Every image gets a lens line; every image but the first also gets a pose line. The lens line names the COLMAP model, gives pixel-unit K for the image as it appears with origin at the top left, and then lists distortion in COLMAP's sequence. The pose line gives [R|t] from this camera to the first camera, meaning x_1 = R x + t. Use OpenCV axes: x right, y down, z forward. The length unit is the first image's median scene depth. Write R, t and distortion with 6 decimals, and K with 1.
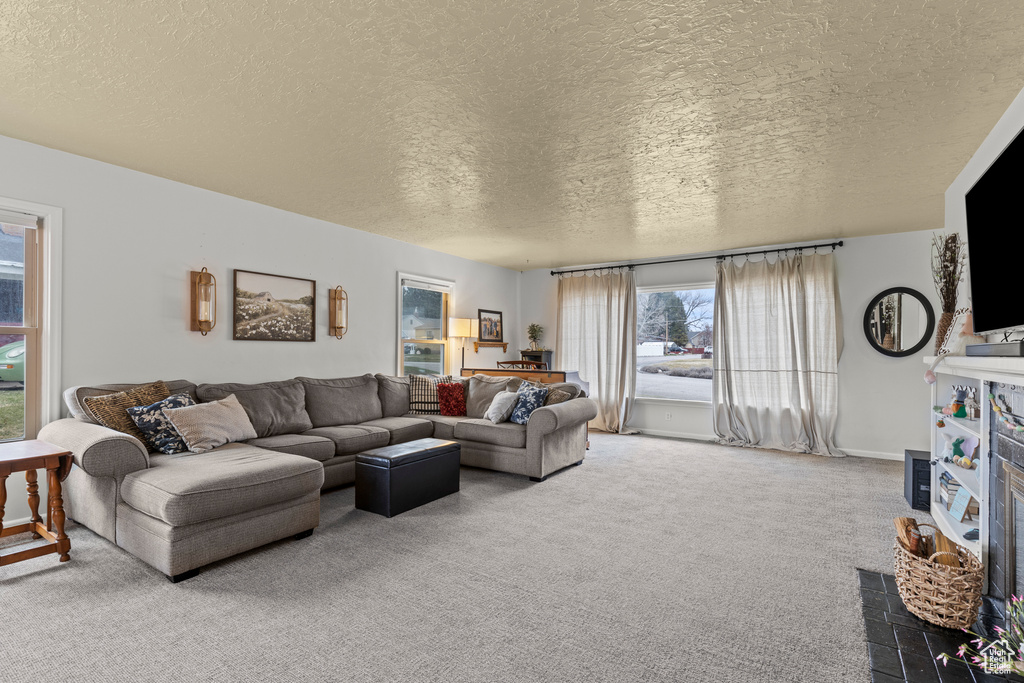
lens RADIAL K [[463.4, 0, 519.0], [0, 463.4, 351.0], [0, 0, 1]] dist [0.001626, 0.000112]
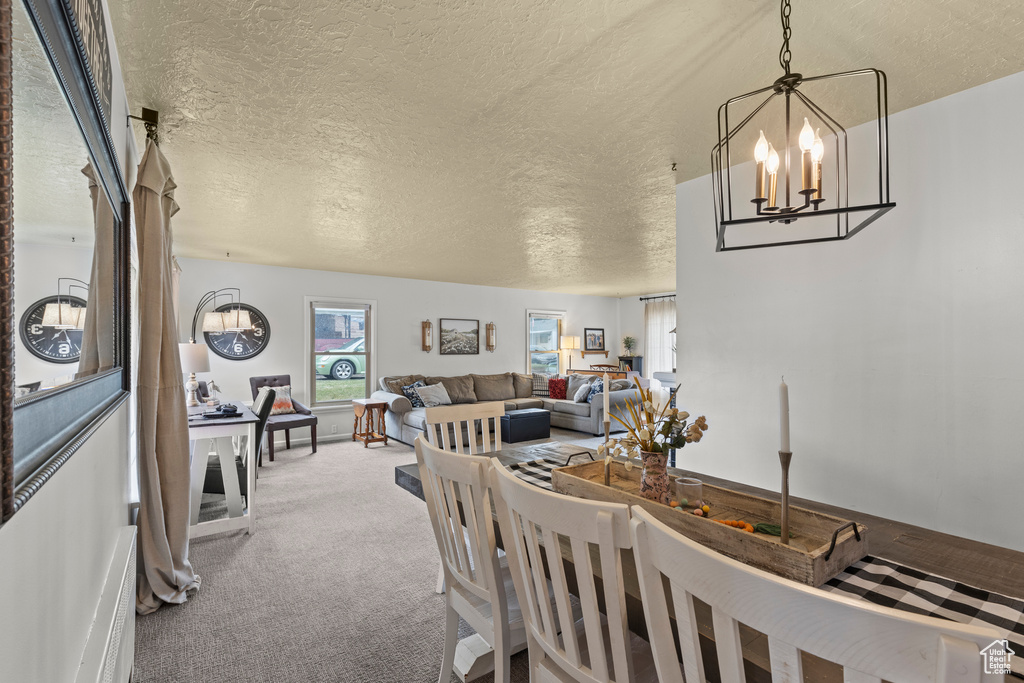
lens RADIAL K [[448.5, 0, 512.0], [0, 448.5, 341.5], [0, 0, 1]] dist [0.000636, 0.000026]
pose [[0.932165, -0.017531, -0.361609, 0.324078], [0.010113, 0.999698, -0.022396, -0.030941], [0.361892, 0.017220, 0.932061, -0.602740]]
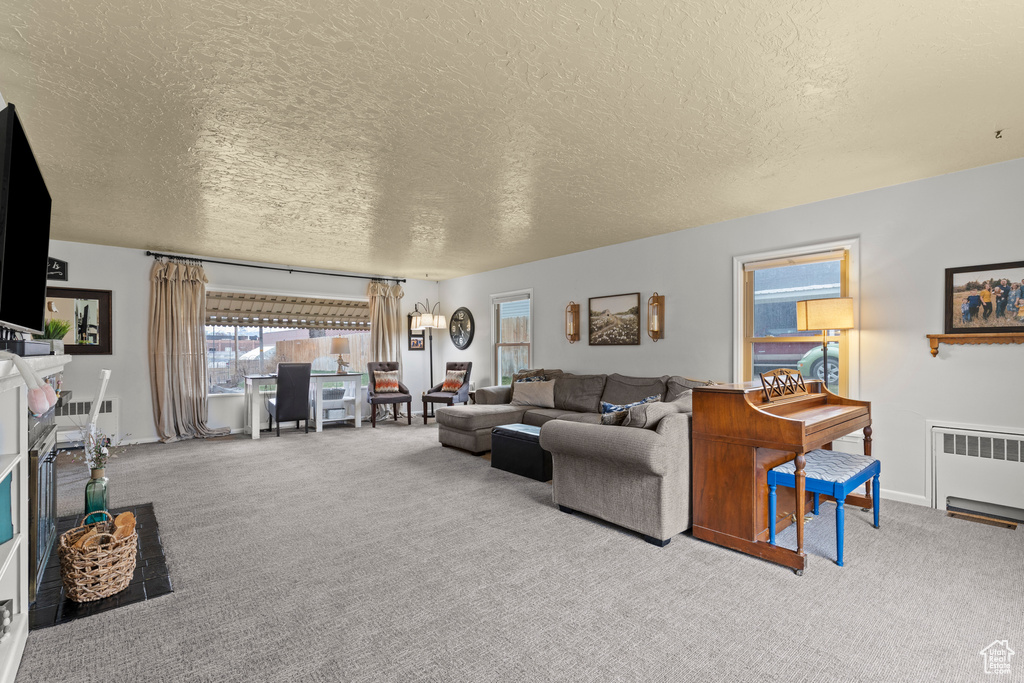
lens RADIAL K [[463.4, 0, 519.0], [0, 463.4, 351.0], [0, 0, 1]] dist [0.001626, 0.000112]
pose [[-0.260682, -0.004343, -0.965415, 0.813781], [0.000524, 0.999989, -0.004641, 0.000770], [0.965425, -0.001716, -0.260677, 1.073425]]
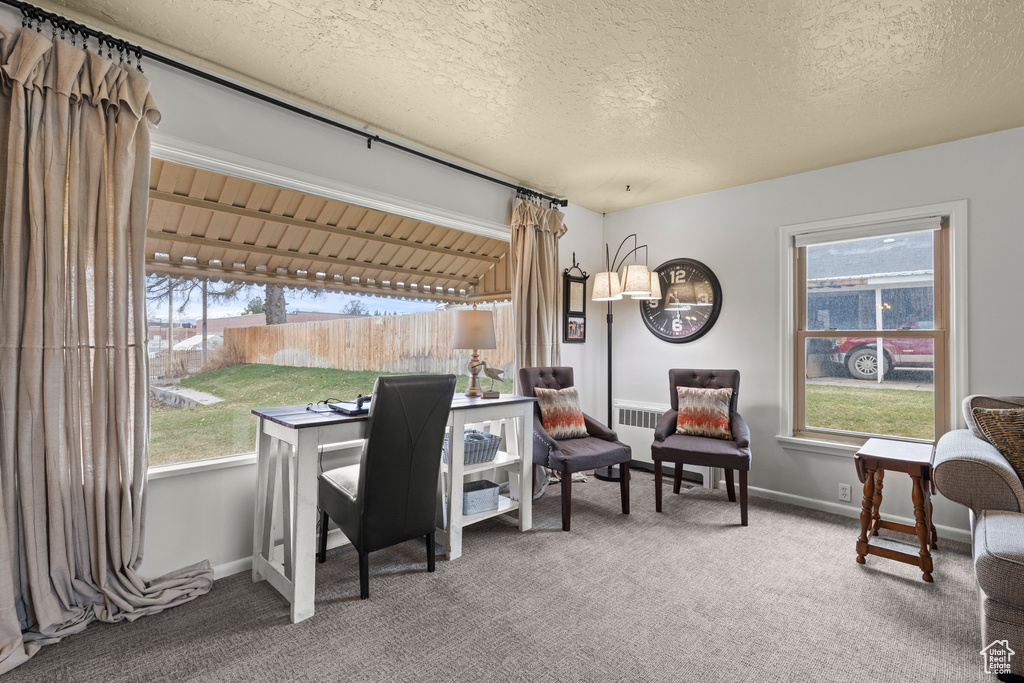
lens RADIAL K [[475.0, 0, 507.8], [0, 475.0, 332.4], [0, 0, 1]] dist [0.001696, 0.000470]
pose [[-0.187284, -0.032860, -0.981756, 0.074270], [-0.015209, 0.999418, -0.030550, -0.000871], [0.982188, 0.009210, -0.187675, 0.203680]]
